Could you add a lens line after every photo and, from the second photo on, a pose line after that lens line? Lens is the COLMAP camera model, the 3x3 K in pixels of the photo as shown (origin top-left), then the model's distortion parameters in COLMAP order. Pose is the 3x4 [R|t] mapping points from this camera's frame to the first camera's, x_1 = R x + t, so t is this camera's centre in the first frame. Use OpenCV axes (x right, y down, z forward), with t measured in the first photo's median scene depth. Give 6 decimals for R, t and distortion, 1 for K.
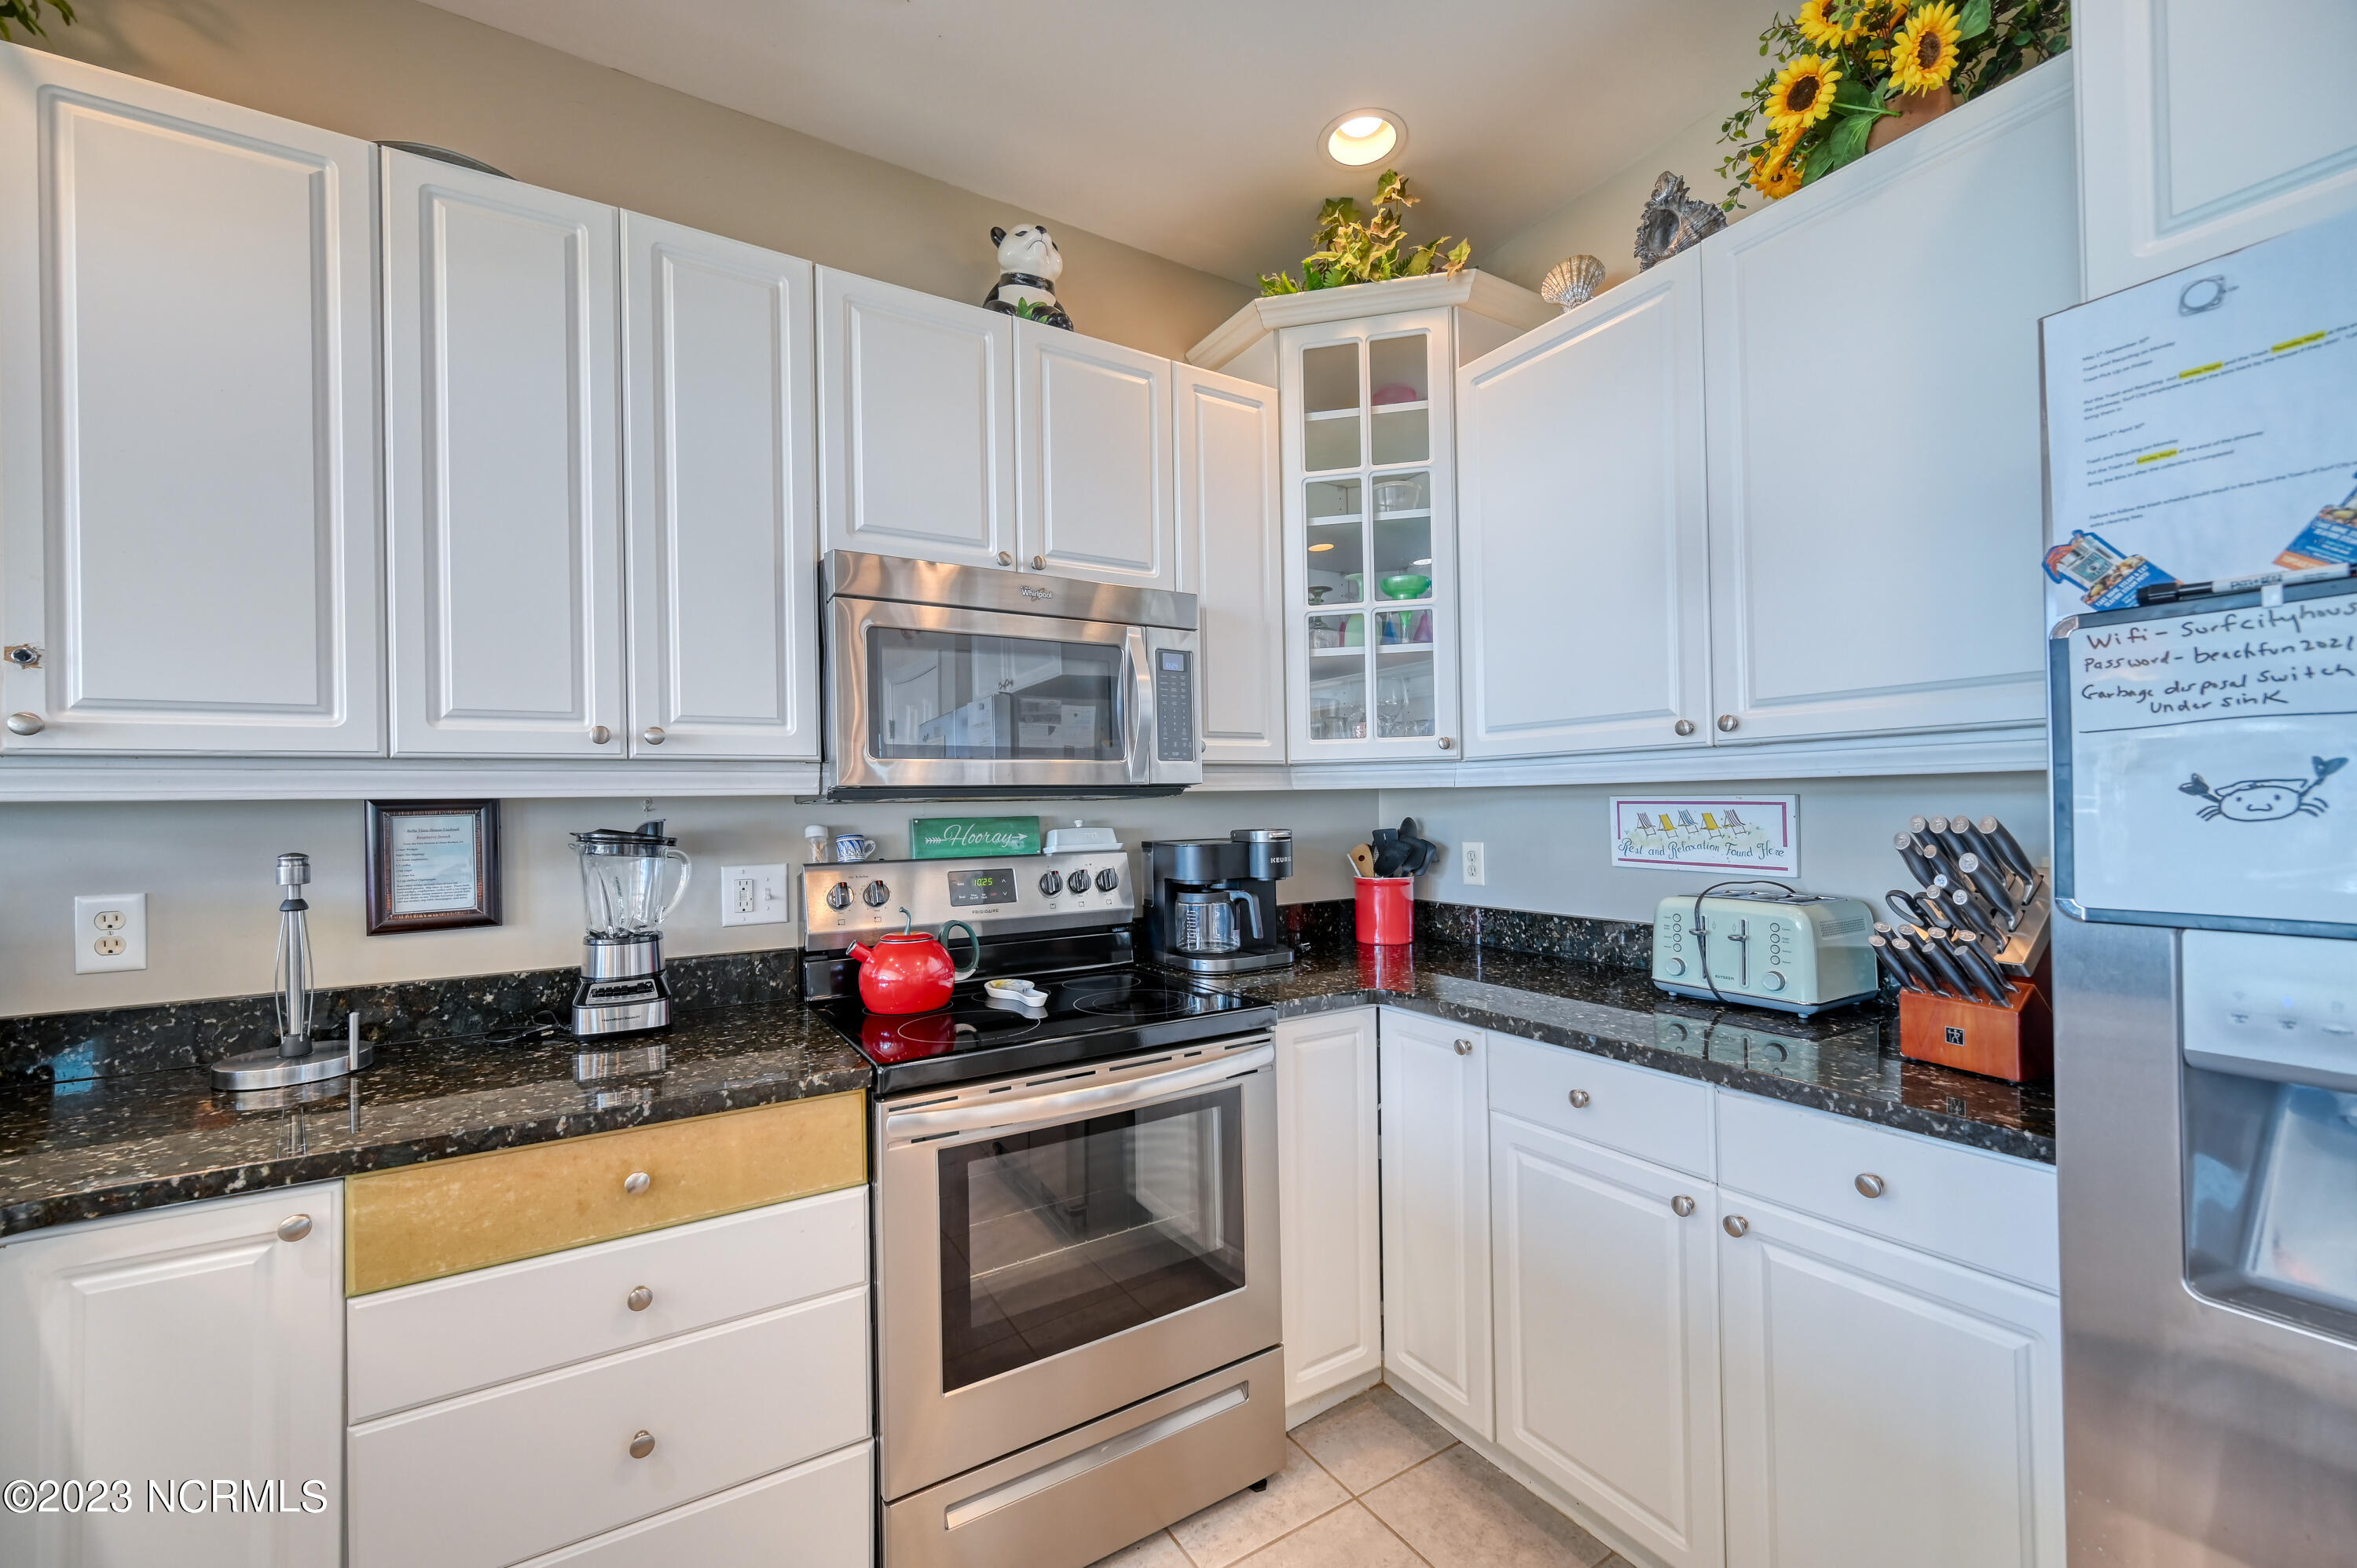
lens RADIAL K [[931.0, 0, 1177.2], [0, 931.0, 799.1], [0, 0, 1]] dist [-0.002424, 0.000082]
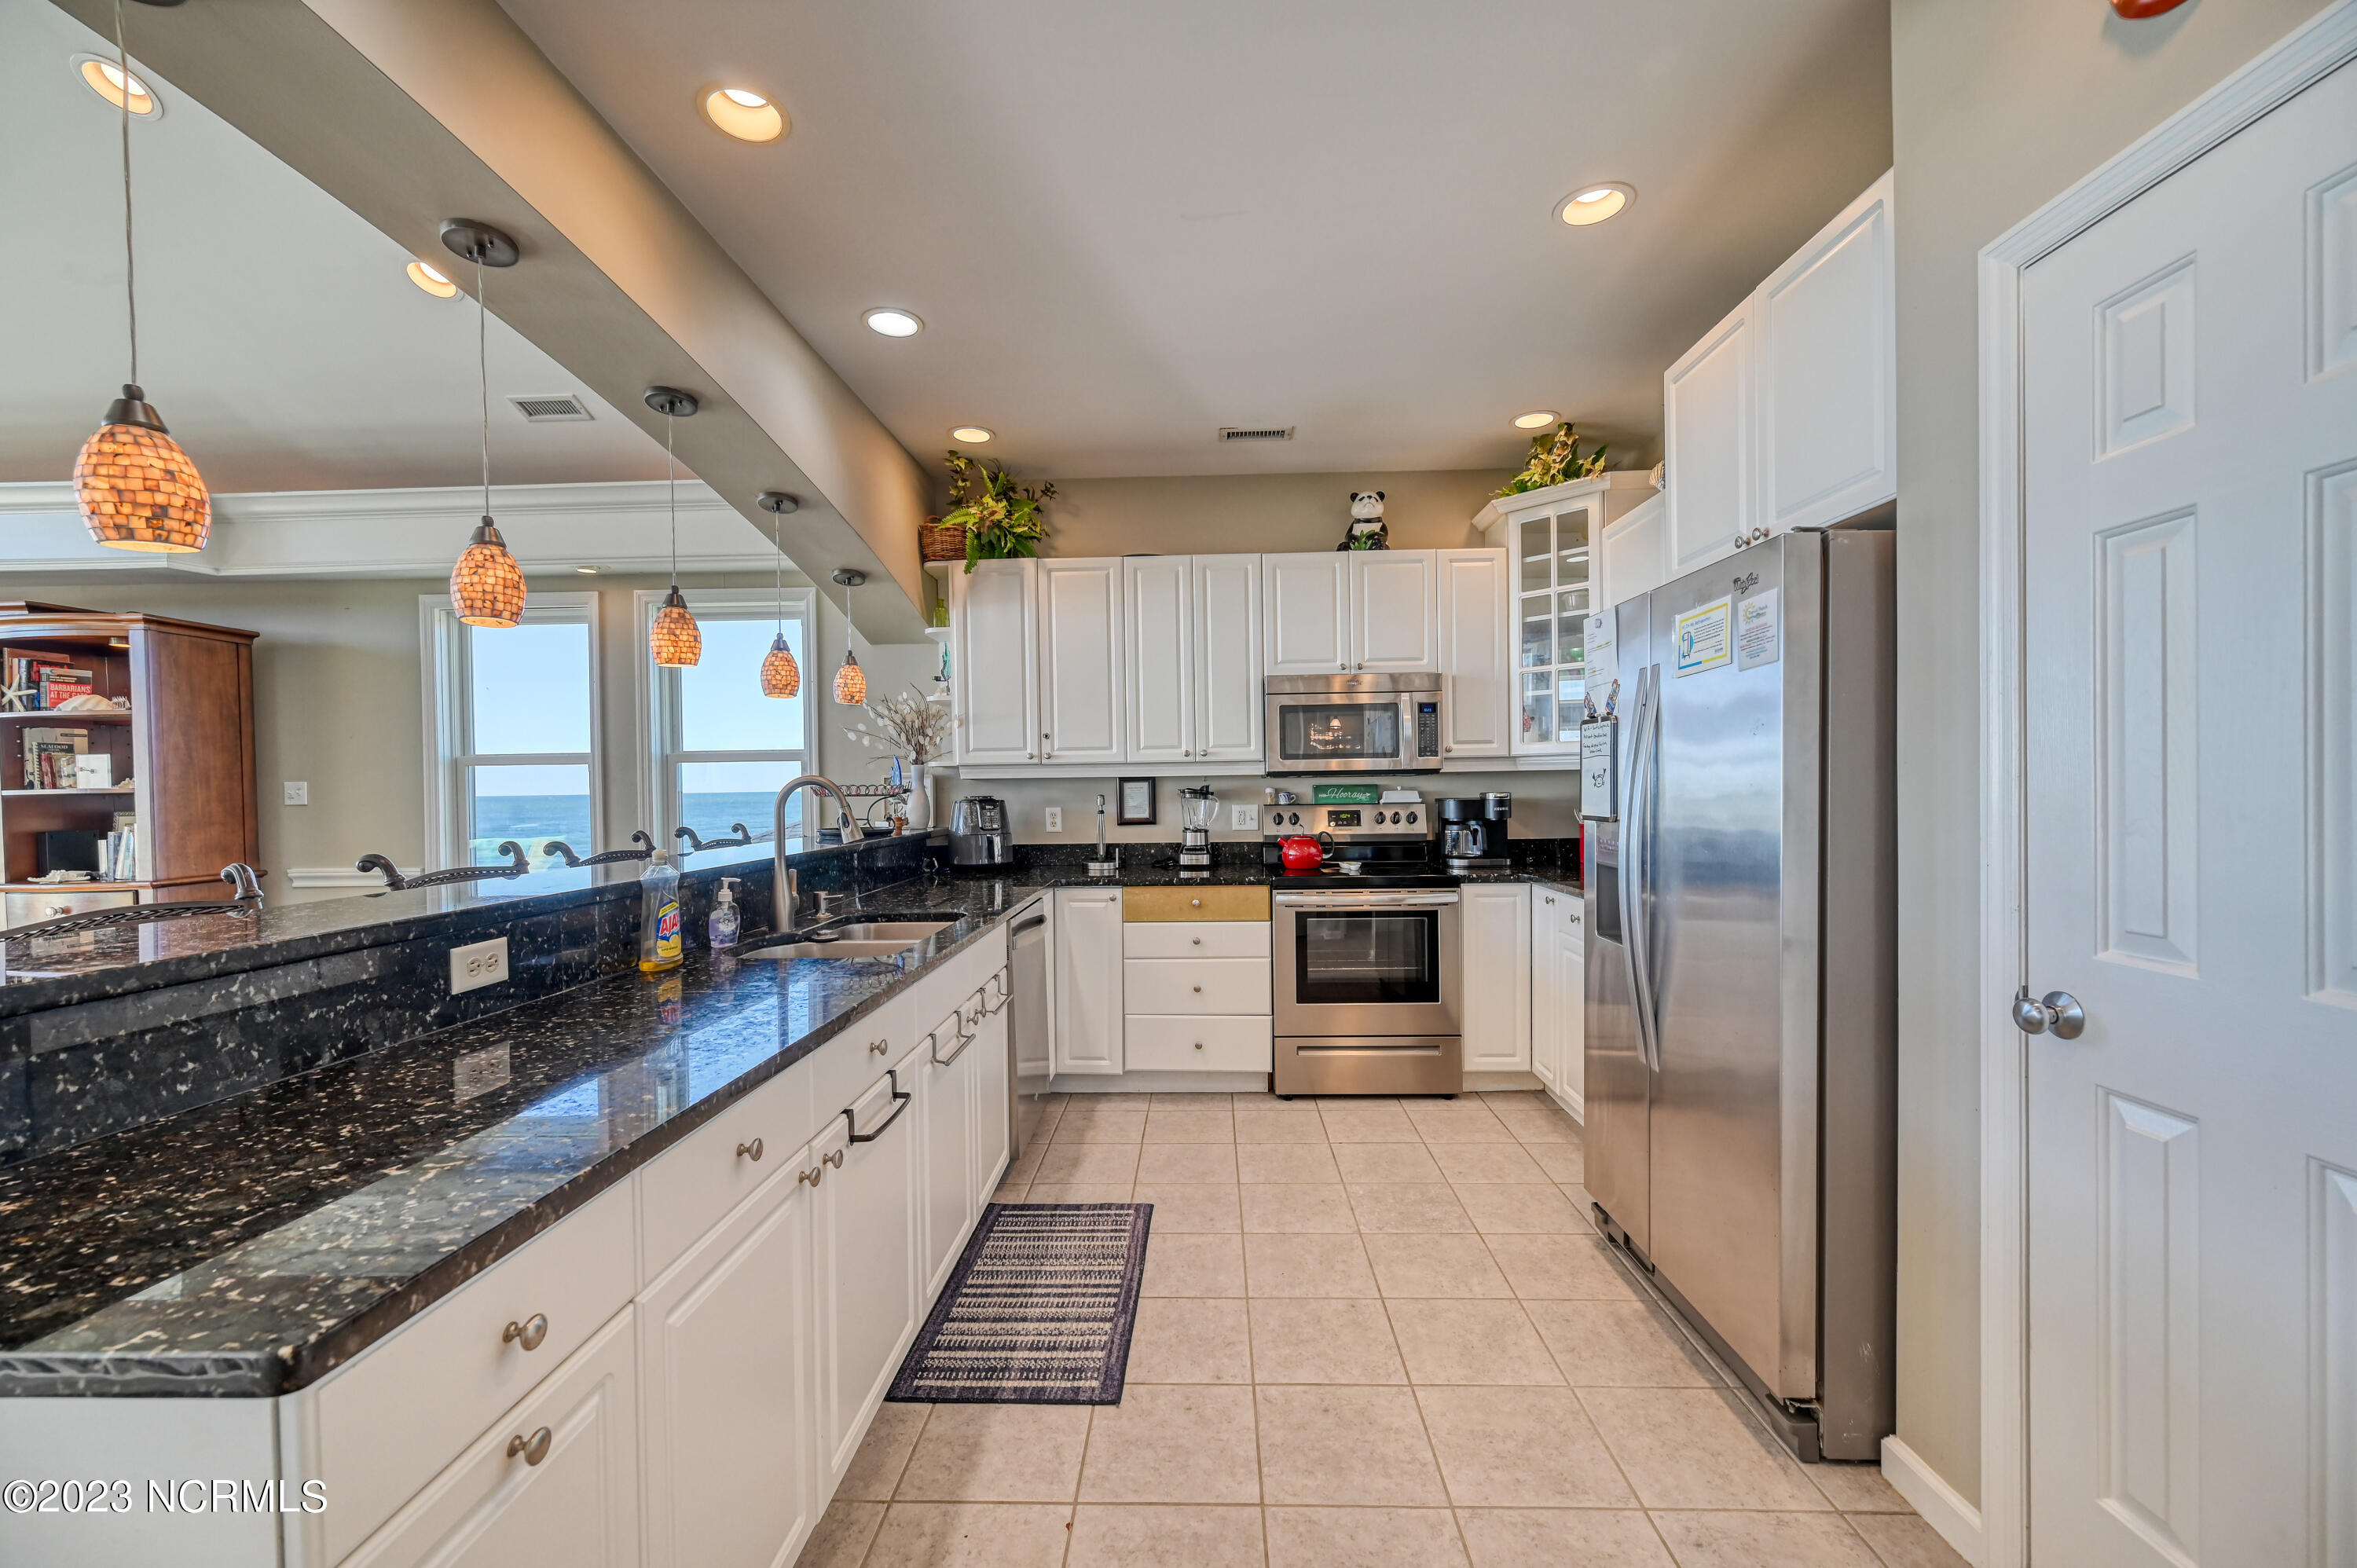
lens RADIAL K [[931.0, 0, 1177.2], [0, 931.0, 799.1], [0, 0, 1]] dist [-0.002424, 0.000082]
pose [[0.832629, 0.014468, -0.553642, 0.682561], [0.004016, 0.999475, 0.032159, -0.017628], [0.553816, -0.029000, 0.832134, -1.013004]]
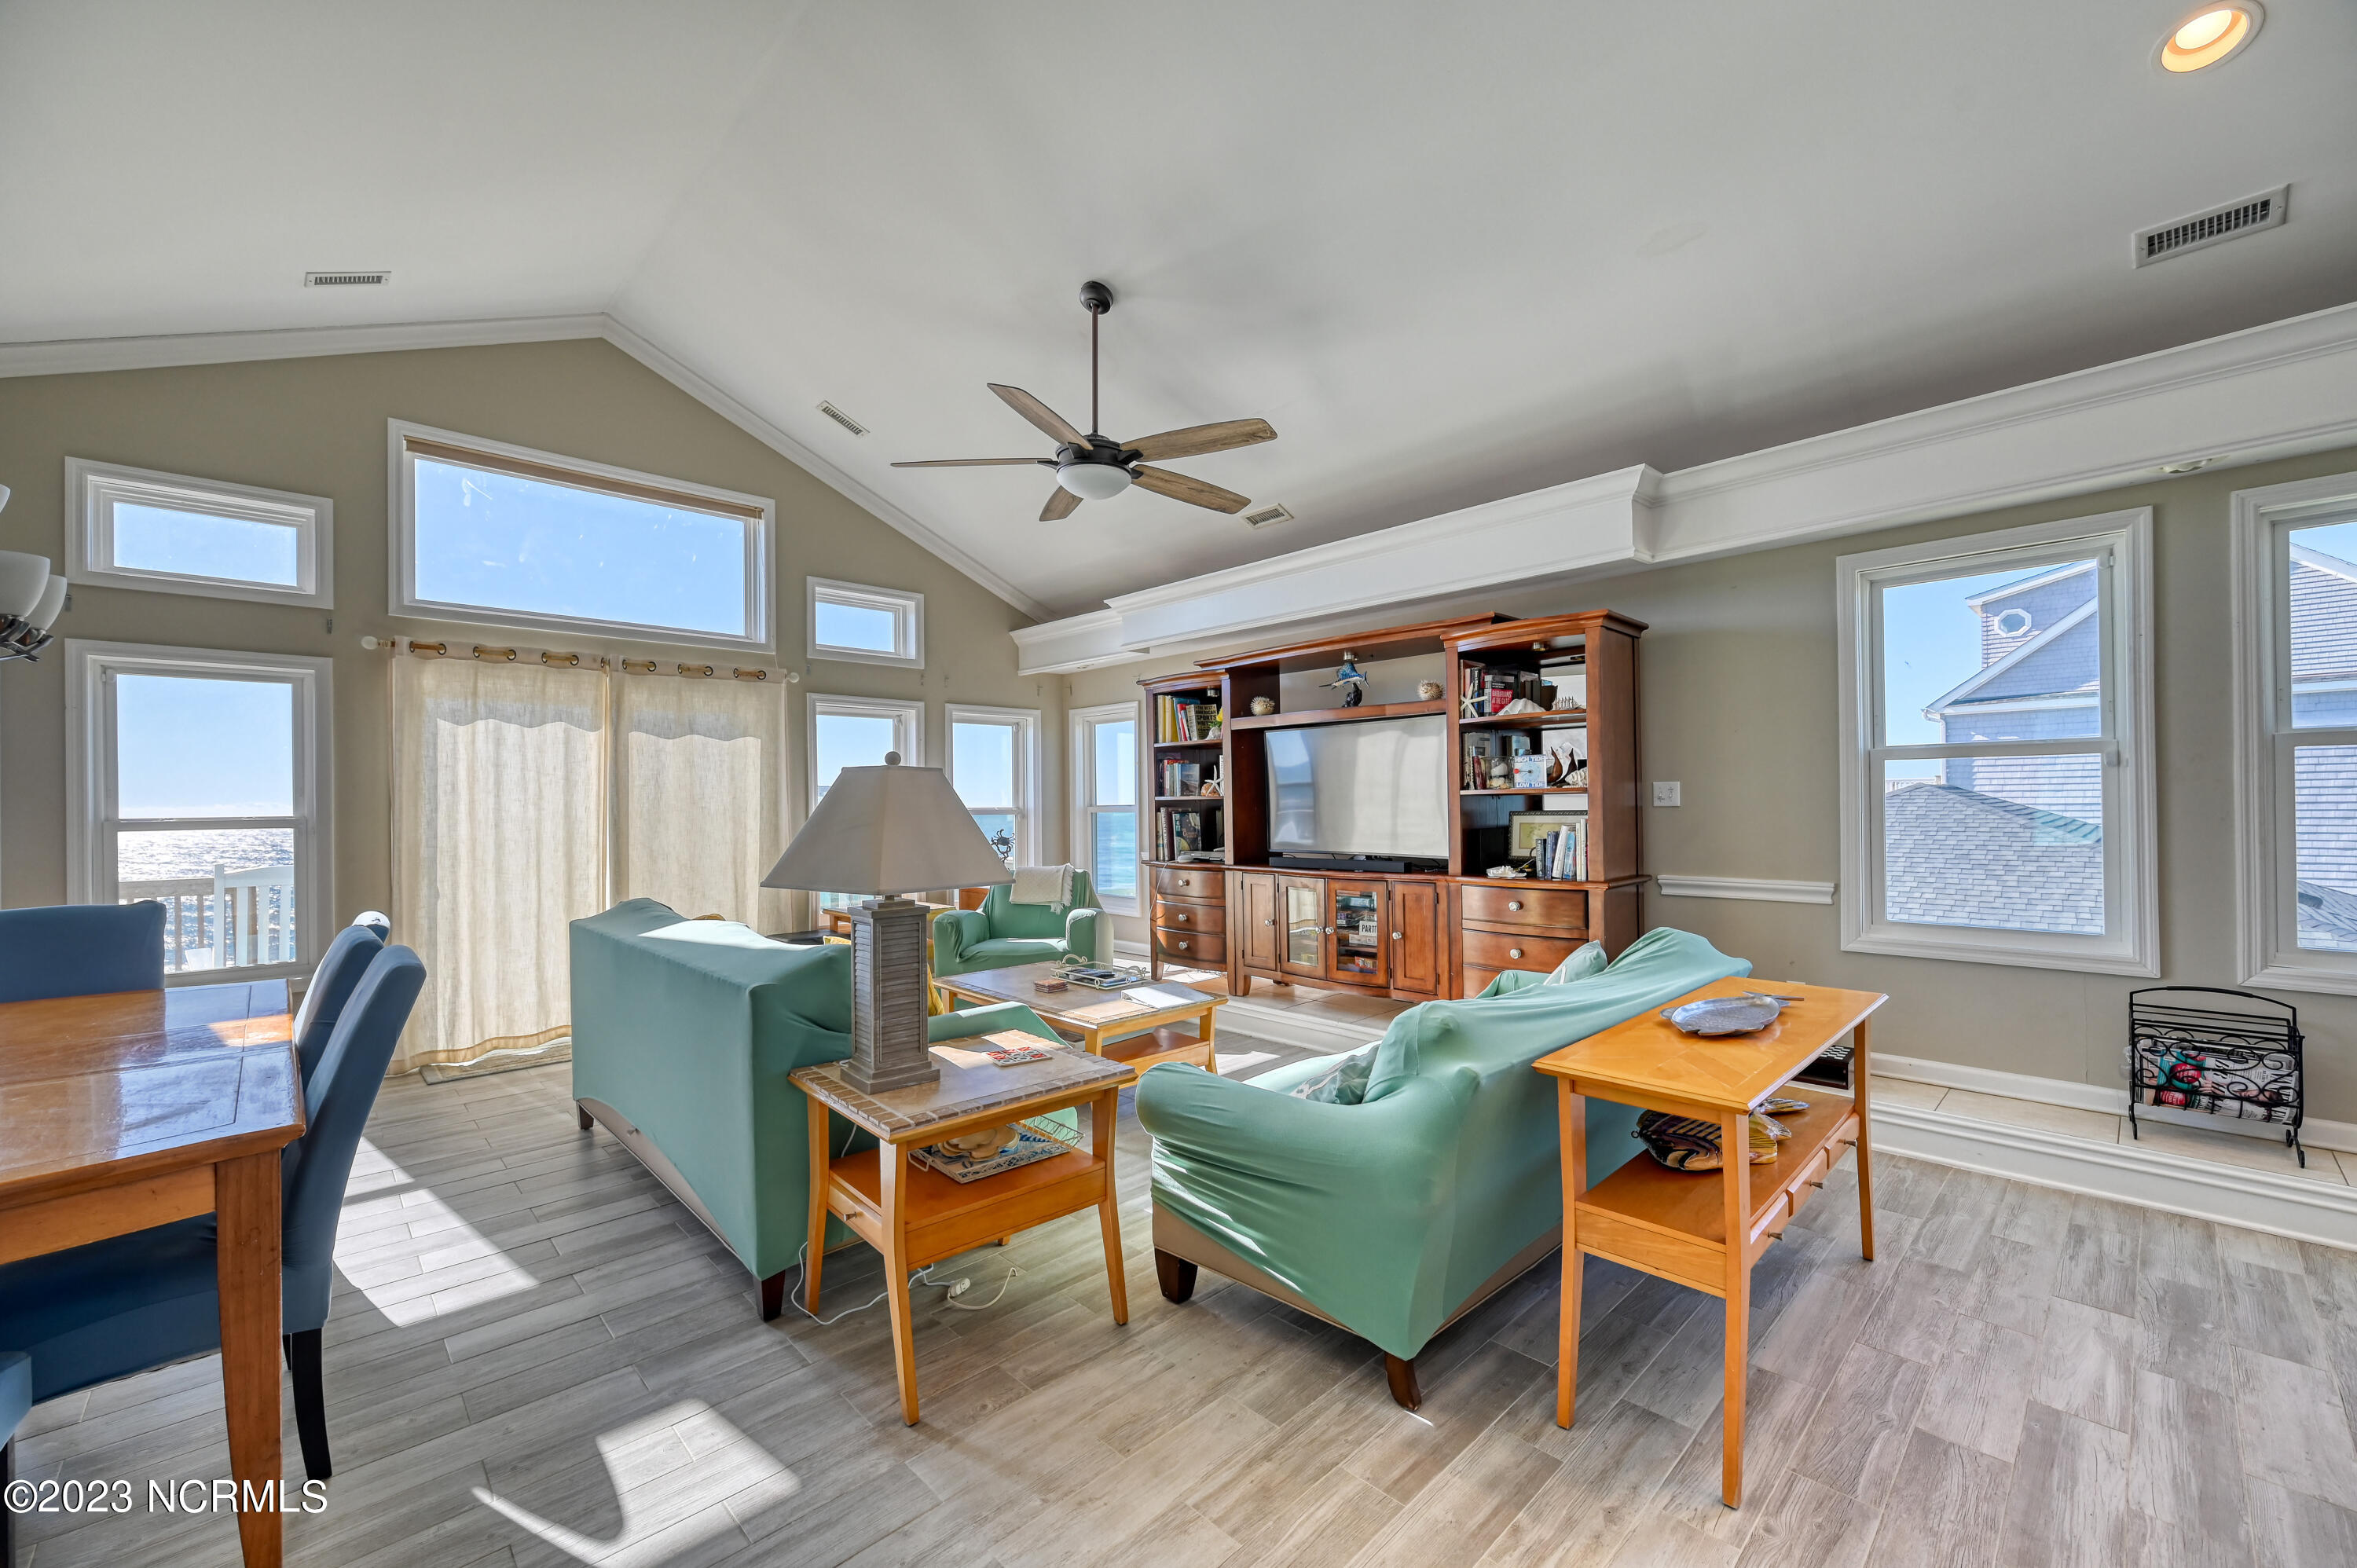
lens RADIAL K [[931.0, 0, 1177.2], [0, 931.0, 799.1], [0, 0, 1]] dist [-0.002424, 0.000082]
pose [[0.202312, 0.010879, -0.979261, -0.559638], [0.015491, 0.999778, 0.014307, -0.003219], [0.979199, -0.018064, 0.202099, -1.871600]]
